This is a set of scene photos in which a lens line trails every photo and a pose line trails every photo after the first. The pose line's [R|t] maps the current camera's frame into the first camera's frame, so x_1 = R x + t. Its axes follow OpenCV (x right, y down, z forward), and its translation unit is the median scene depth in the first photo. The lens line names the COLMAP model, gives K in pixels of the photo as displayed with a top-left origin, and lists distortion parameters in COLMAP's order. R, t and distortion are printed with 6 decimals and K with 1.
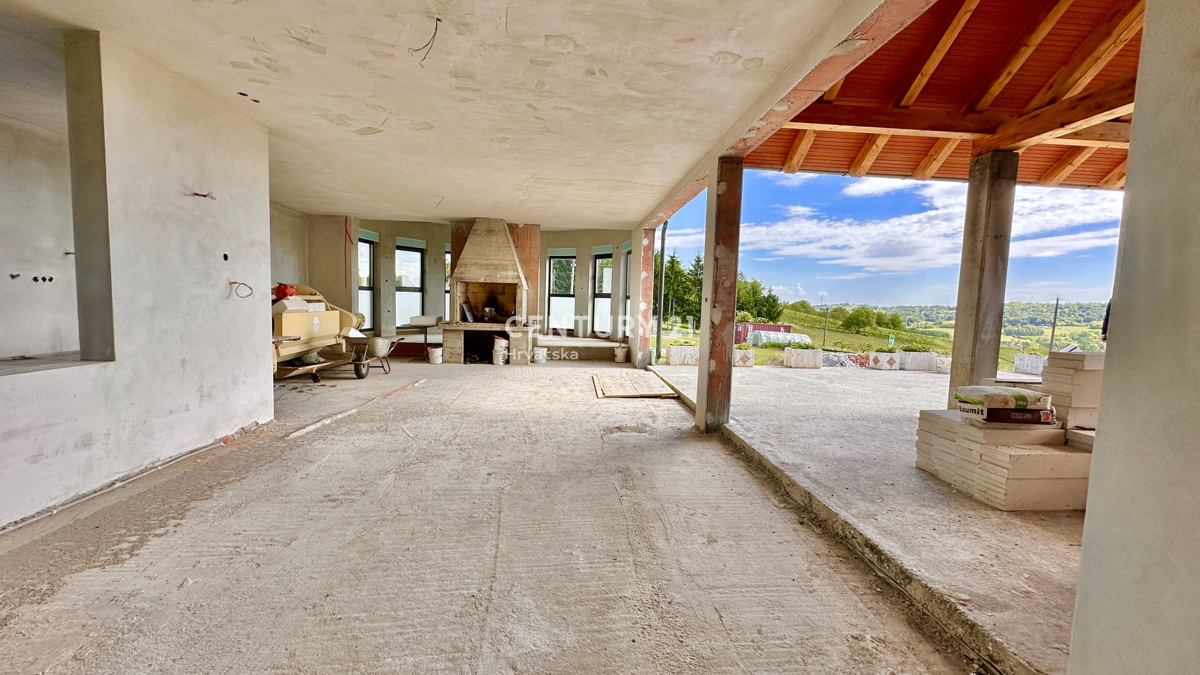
lens RADIAL K [[482.2, 0, 600.0], [0, 482.2, 337.5], [0, 0, 1]] dist [-0.001101, -0.000119]
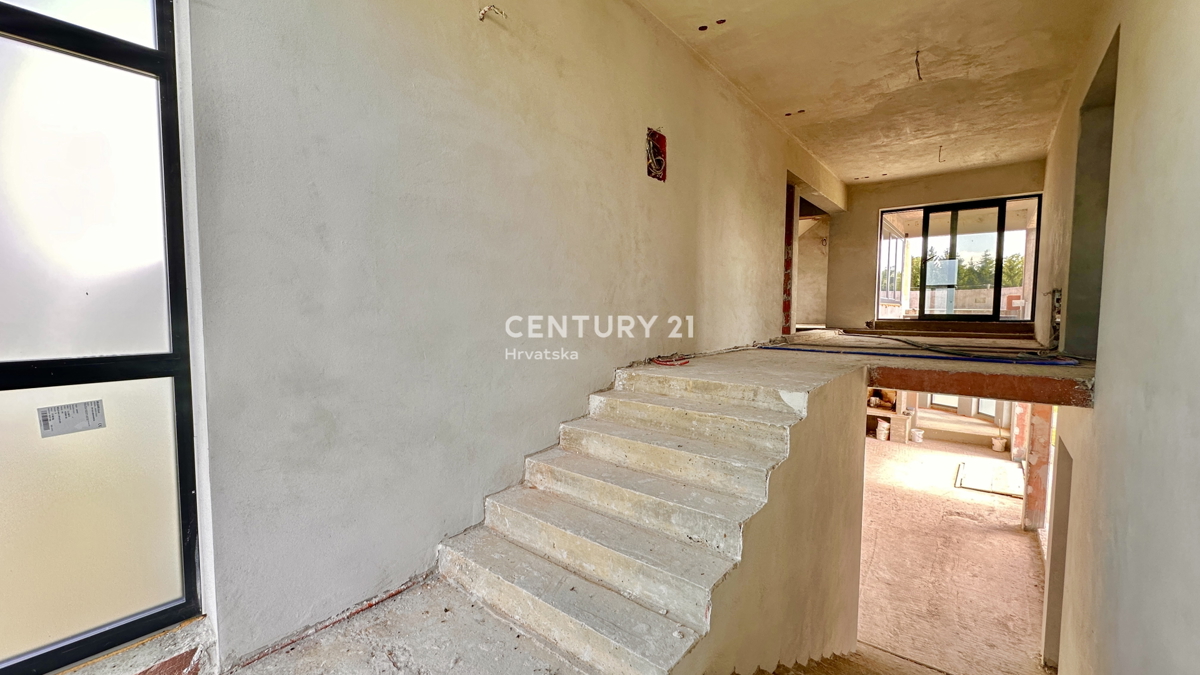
lens RADIAL K [[482.2, 0, 600.0], [0, 482.2, 337.5], [0, 0, 1]] dist [-0.001101, -0.000119]
pose [[0.734939, 0.016251, -0.677939, 0.256917], [-0.038322, 0.999111, -0.017594, -0.357442], [0.677050, 0.038910, 0.734908, -1.137941]]
